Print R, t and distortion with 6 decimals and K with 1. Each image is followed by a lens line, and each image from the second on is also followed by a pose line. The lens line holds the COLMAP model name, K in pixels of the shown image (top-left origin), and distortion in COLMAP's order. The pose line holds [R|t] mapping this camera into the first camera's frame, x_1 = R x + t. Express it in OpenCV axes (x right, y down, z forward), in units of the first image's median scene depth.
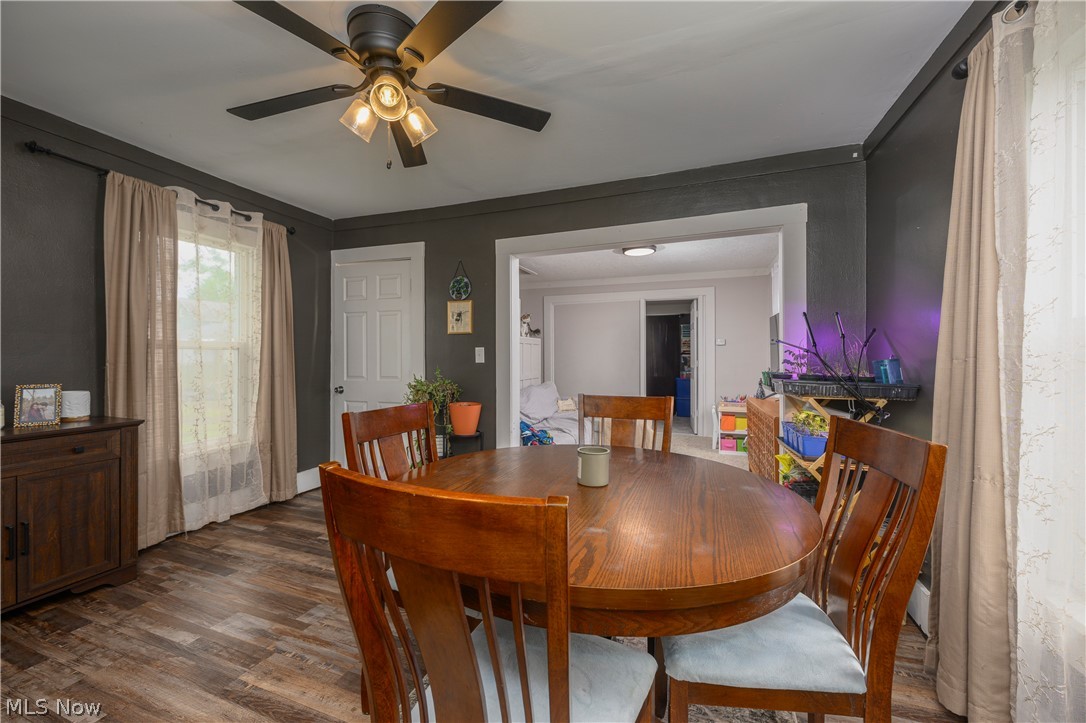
lens RADIAL K [[433.2, 0, 536.9], [0, 433.2, 358.9], [0, 0, 1]] dist [0.000651, 0.000035]
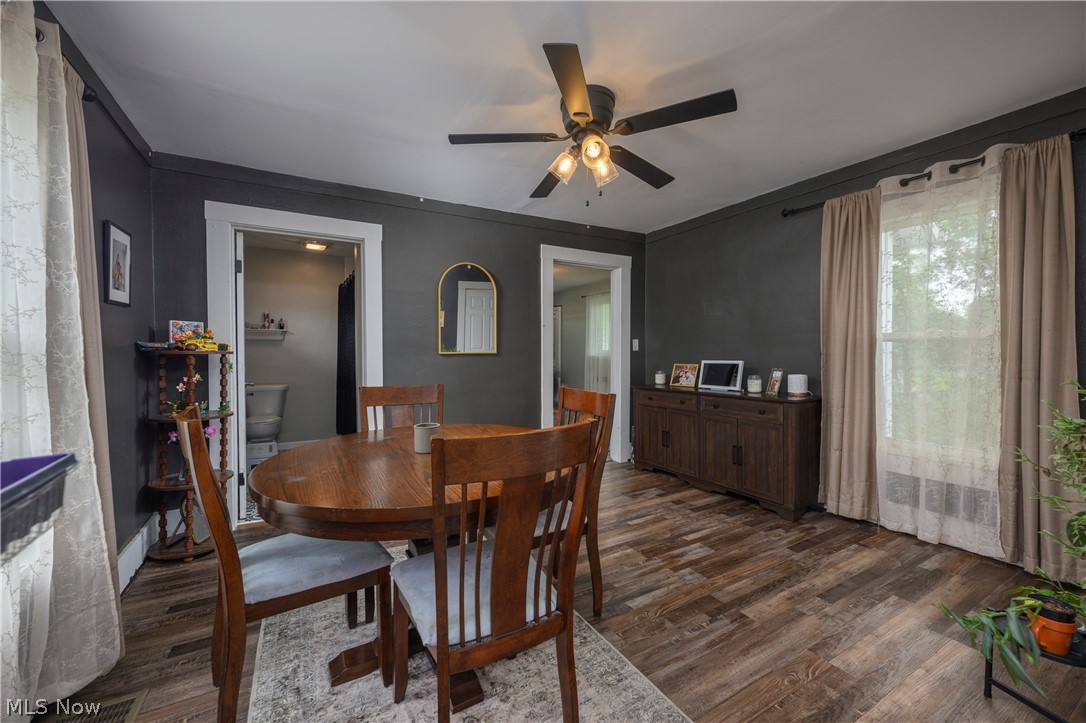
lens RADIAL K [[446.4, 0, 550.1], [0, 446.4, 358.6], [0, 0, 1]] dist [0.003195, -0.000024]
pose [[-0.636950, 0.017195, -0.770714, 0.550483], [0.004317, 0.999815, 0.018739, -0.008619], [0.770893, 0.008609, -0.636906, 1.276283]]
